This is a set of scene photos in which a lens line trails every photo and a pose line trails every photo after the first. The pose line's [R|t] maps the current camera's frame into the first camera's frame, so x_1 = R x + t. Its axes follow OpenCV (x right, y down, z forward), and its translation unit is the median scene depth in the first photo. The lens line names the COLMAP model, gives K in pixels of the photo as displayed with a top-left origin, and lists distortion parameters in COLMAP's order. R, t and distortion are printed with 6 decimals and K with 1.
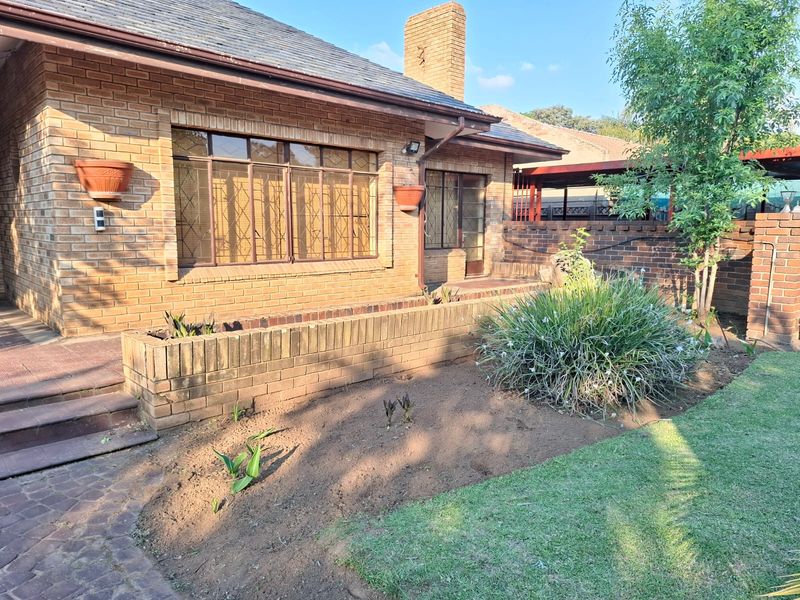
lens RADIAL K [[548.6, 0, 399.0], [0, 548.6, 296.9], [0, 0, 1]] dist [0.069646, -0.091481]
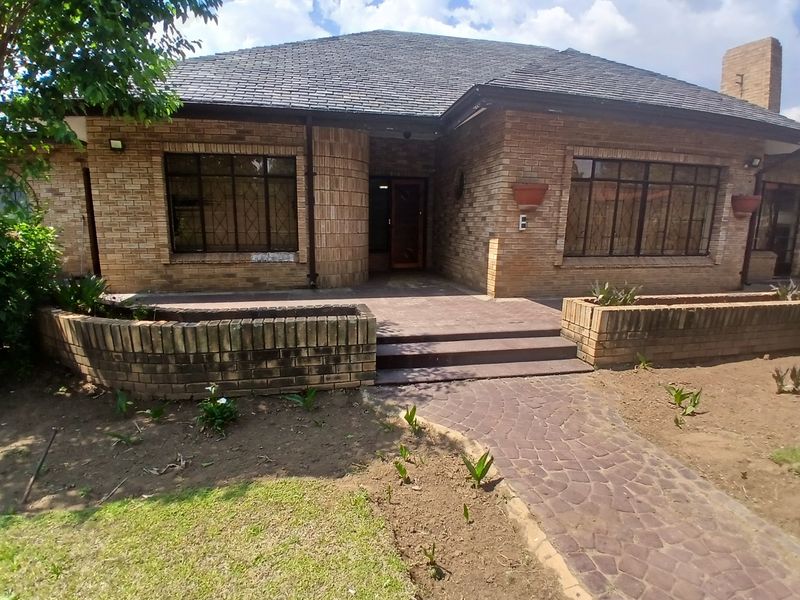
lens RADIAL K [[414.4, 0, 398.8], [0, 414.4, 304.4], [0, 0, 1]] dist [-0.000256, -0.045092]
pose [[0.855263, 0.102643, -0.507926, -0.222245], [-0.071038, 0.994156, 0.081285, 0.014336], [0.513301, -0.033438, 0.857557, -0.157566]]
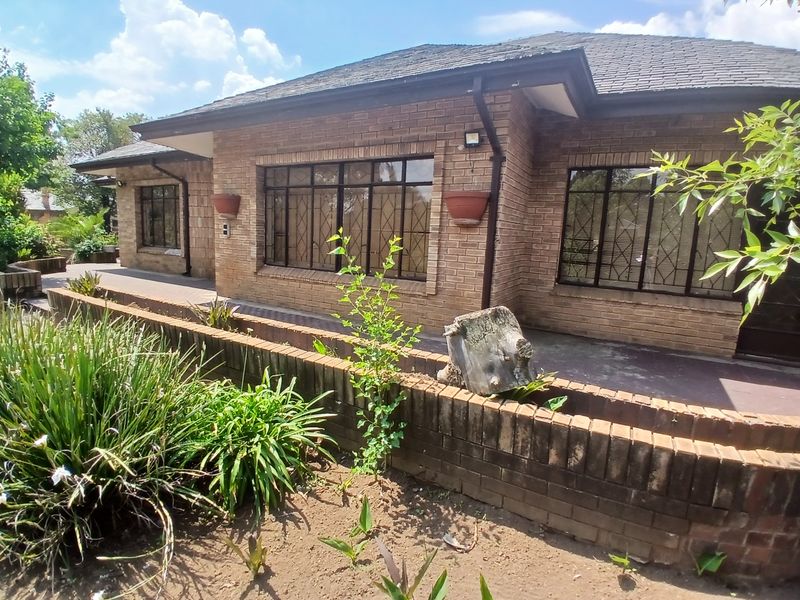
lens RADIAL K [[414.4, 0, 398.8], [0, 414.4, 304.4], [0, 0, 1]] dist [-0.000256, -0.045092]
pose [[0.266336, 0.160347, -0.950449, 0.824040], [-0.169847, 0.978443, 0.117475, -0.151480], [0.948798, 0.130143, 0.287829, 1.136937]]
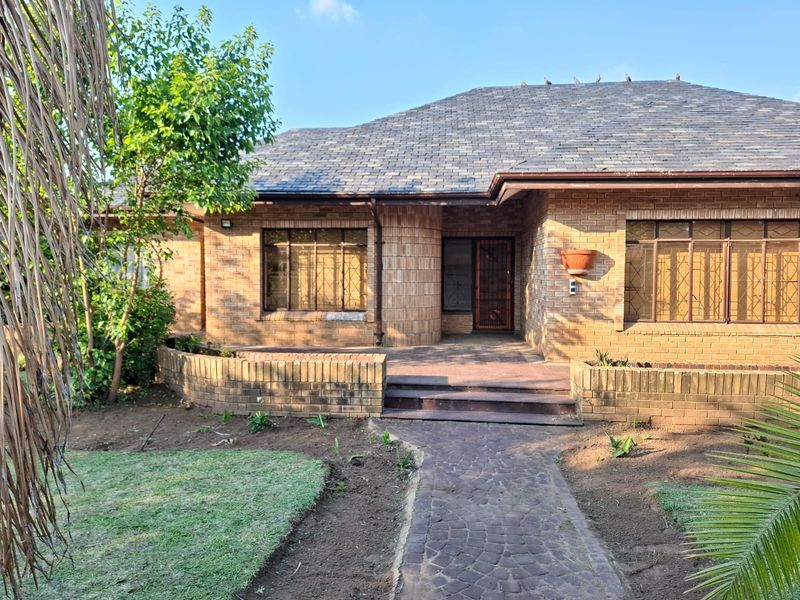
lens RADIAL K [[548.6, 0, 399.0], [0, 548.6, 296.9], [0, 0, 1]] dist [0.069646, -0.091481]
pose [[0.659928, 0.030307, -0.750717, 0.282151], [-0.097412, 0.994204, -0.045495, 0.002408], [0.744987, 0.103152, 0.659055, -0.349777]]
